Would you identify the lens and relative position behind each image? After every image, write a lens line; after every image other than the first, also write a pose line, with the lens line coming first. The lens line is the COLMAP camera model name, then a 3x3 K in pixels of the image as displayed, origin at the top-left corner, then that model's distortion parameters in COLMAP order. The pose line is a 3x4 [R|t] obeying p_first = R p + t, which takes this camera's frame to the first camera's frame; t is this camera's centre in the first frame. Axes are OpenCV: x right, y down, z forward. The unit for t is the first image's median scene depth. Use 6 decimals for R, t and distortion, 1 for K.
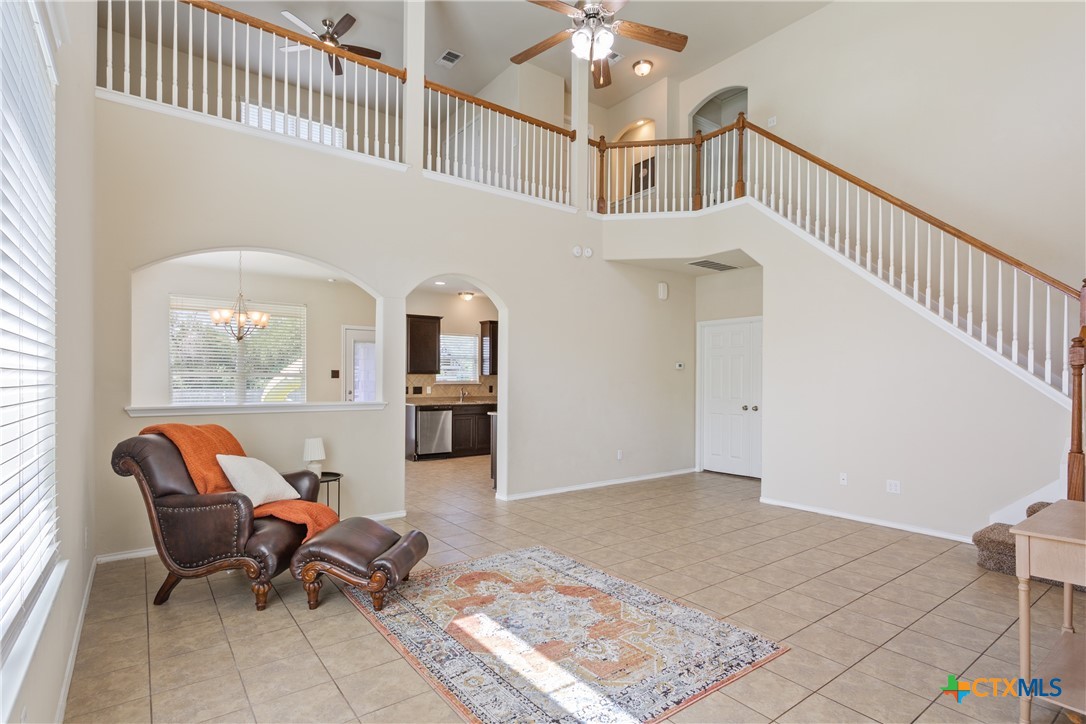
lens RADIAL K [[539.7, 0, 543.0], [0, 539.7, 372.1], [0, 0, 1]] dist [-0.009265, 0.006711]
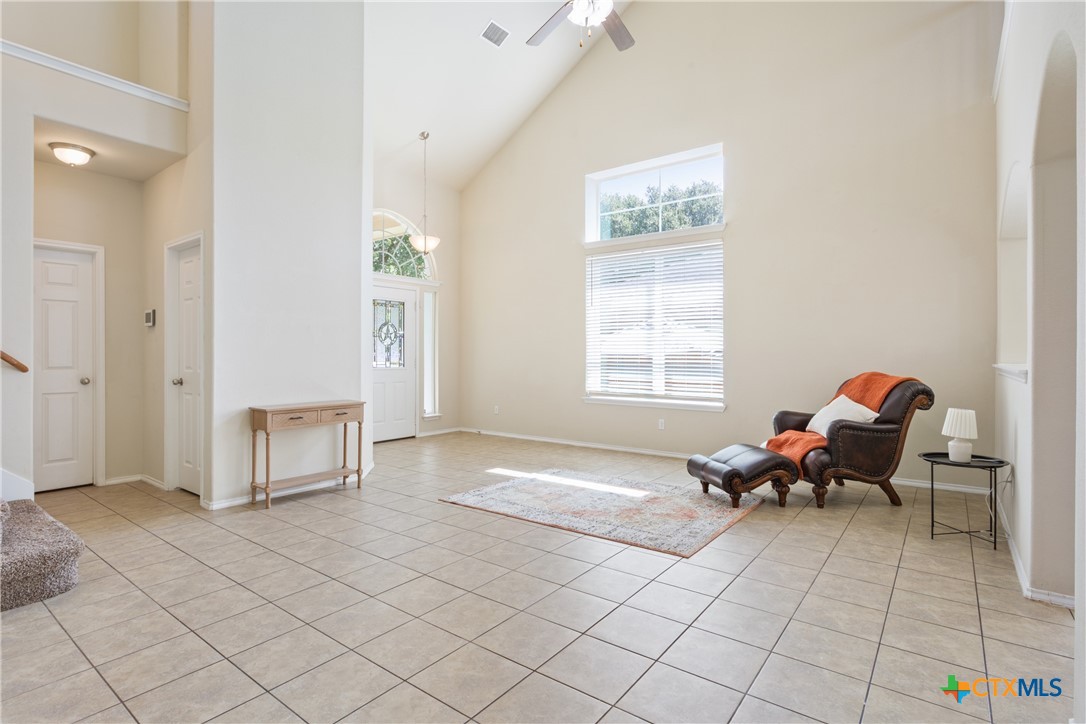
lens RADIAL K [[539.7, 0, 543.5], [0, 539.7, 358.0], [0, 0, 1]] dist [-0.009265, 0.006711]
pose [[-0.961639, -0.000300, -0.274318, 0.402966], [0.001323, 0.999983, -0.005729, 0.065875], [0.274315, -0.005872, -0.961622, 1.776300]]
